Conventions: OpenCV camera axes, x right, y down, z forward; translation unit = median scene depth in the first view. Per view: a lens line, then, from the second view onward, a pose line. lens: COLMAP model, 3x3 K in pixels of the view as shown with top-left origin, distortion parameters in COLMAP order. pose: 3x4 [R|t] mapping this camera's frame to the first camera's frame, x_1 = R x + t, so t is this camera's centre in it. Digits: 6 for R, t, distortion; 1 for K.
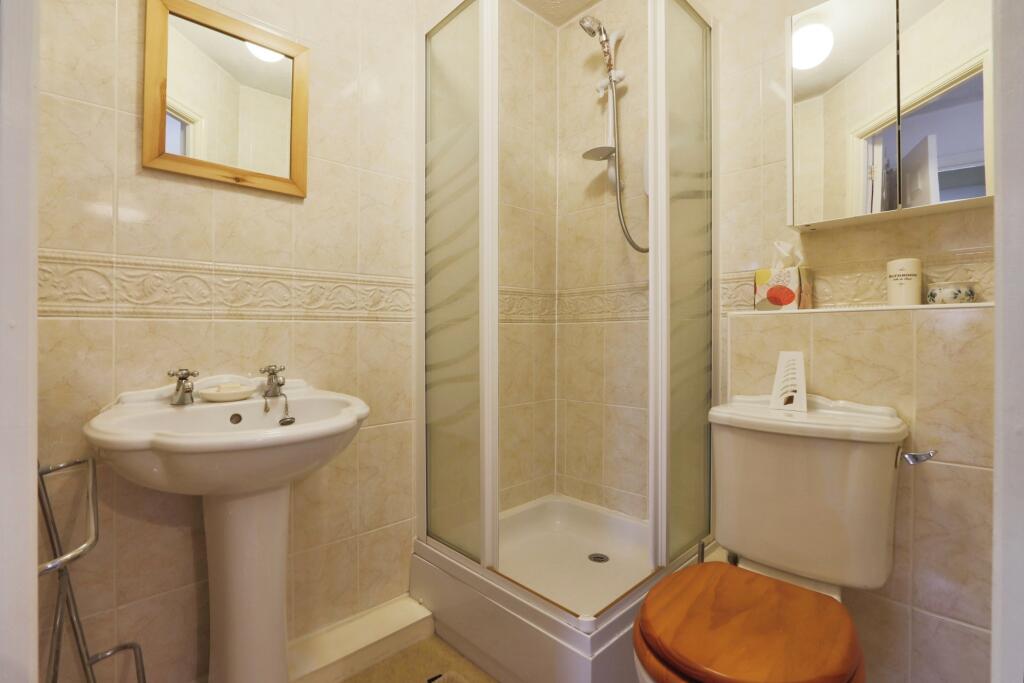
lens RADIAL K [[469.0, 0, 506.8], [0, 469.0, 339.6], [0, 0, 1]] dist [-0.023814, -0.000063]
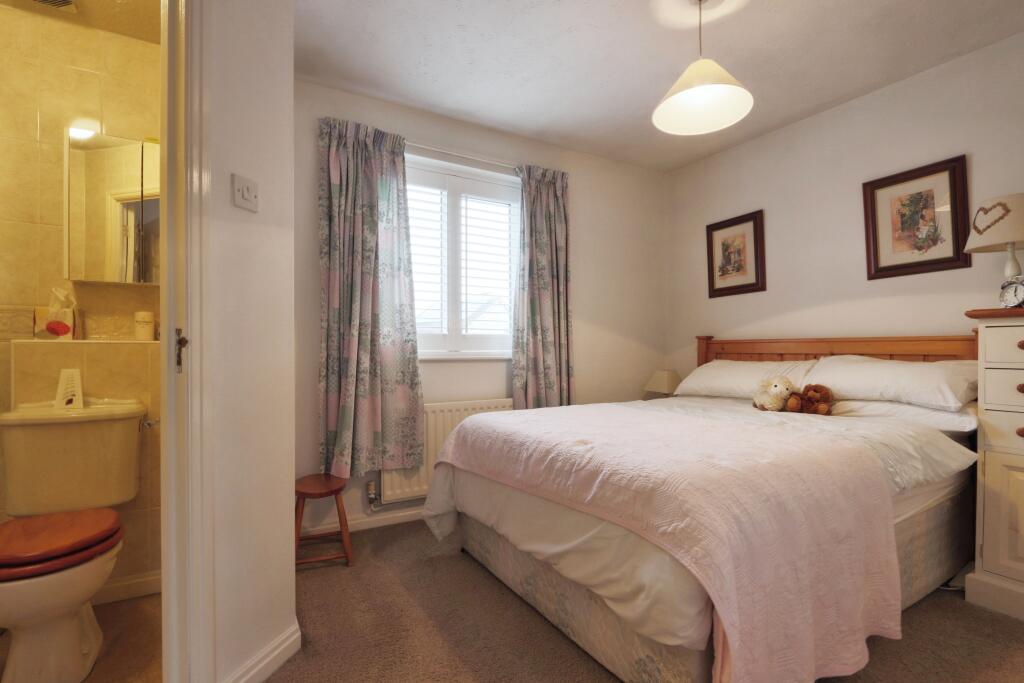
lens RADIAL K [[469.0, 0, 506.8], [0, 469.0, 339.6], [0, 0, 1]] dist [-0.023814, -0.000063]
pose [[0.207018, 0.009090, 0.978295, -0.477859], [0.008614, 0.999901, -0.011113, -0.036173], [-0.978299, 0.010728, 0.206920, -0.598069]]
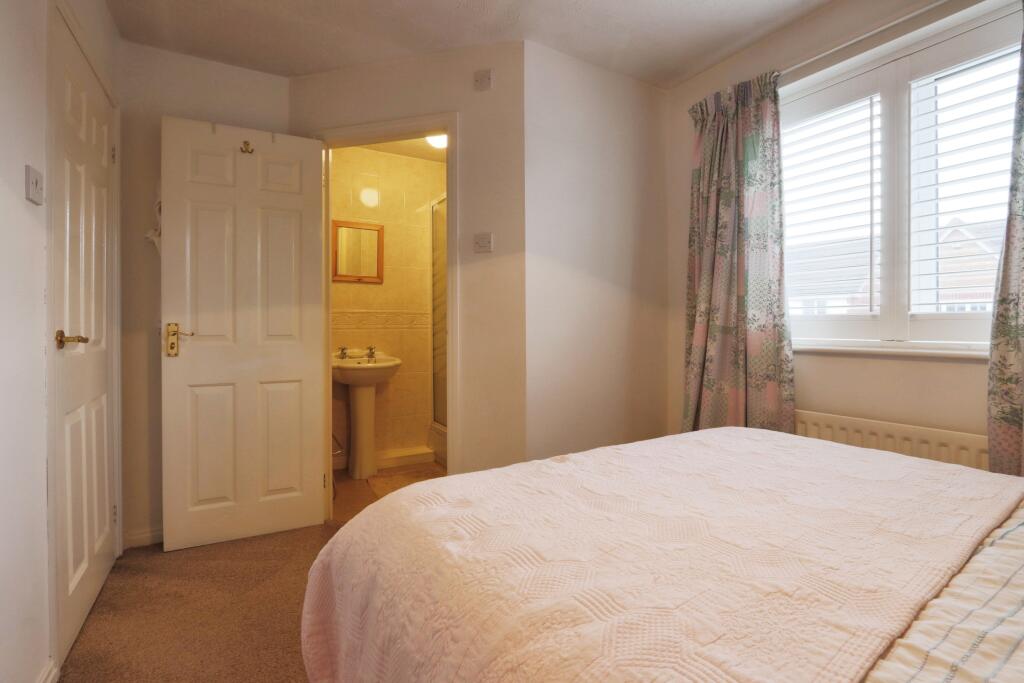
lens RADIAL K [[490.4, 0, 515.4], [0, 490.4, 335.0], [0, 0, 1]] dist [0.000990, 0.000093]
pose [[0.979432, 0.004367, -0.201729, 0.893932], [-0.003358, 0.999980, 0.005344, -0.029875], [0.201749, -0.004556, 0.979427, -1.624397]]
